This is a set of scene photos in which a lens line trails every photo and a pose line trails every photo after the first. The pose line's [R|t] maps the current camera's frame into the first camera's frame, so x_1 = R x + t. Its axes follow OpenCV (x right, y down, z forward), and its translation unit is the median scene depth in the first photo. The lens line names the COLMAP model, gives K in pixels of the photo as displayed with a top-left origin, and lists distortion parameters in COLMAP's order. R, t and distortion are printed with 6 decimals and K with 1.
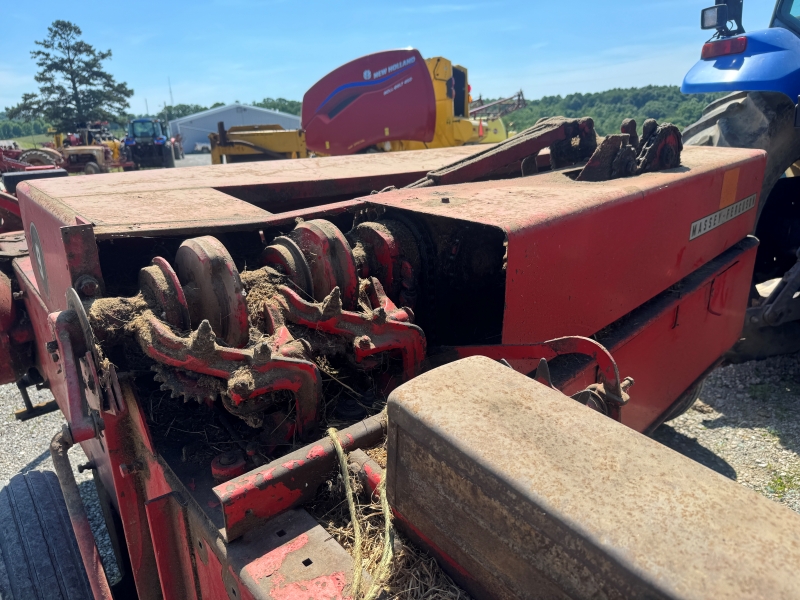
lens RADIAL K [[573.5, 0, 400.0], [0, 573.5, 300.0], [0, 0, 1]] dist [-0.005559, -0.003698]
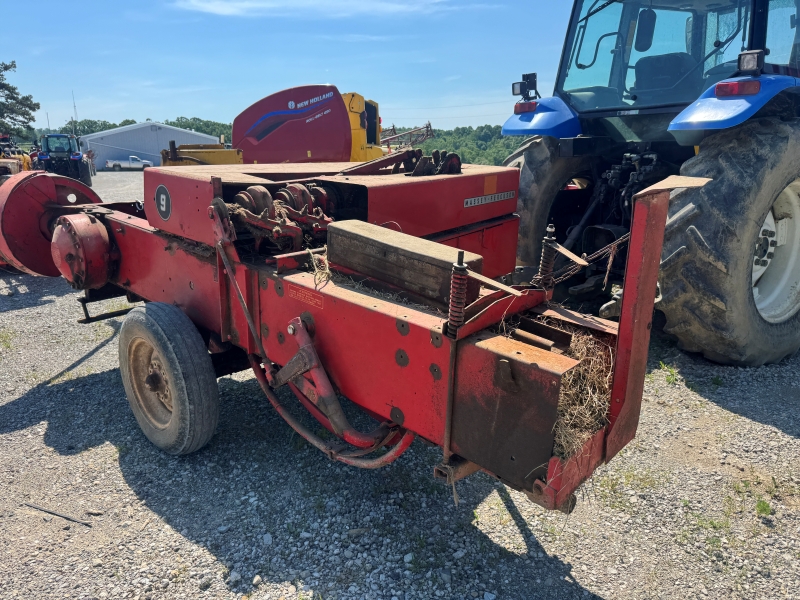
lens RADIAL K [[565.4, 0, 400.4], [0, 565.4, 308.8], [0, 0, 1]] dist [0.024677, -0.040732]
pose [[0.989728, -0.004593, 0.142892, -0.002400], [0.008142, 0.999672, -0.024262, 0.023528], [-0.142734, 0.025177, 0.989441, -0.074996]]
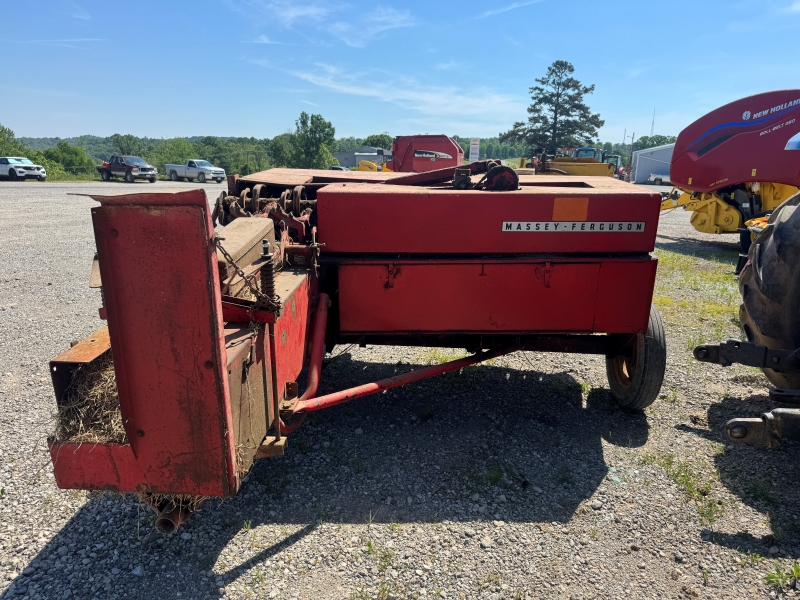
lens RADIAL K [[557.1, 0, 403.1], [0, 557.1, 303.3], [0, 0, 1]] dist [0.071314, -0.098001]
pose [[0.722561, 0.231593, -0.651361, 0.107467], [-0.256434, 0.964786, 0.058568, 0.006739], [0.641987, 0.124713, 0.756505, -0.035445]]
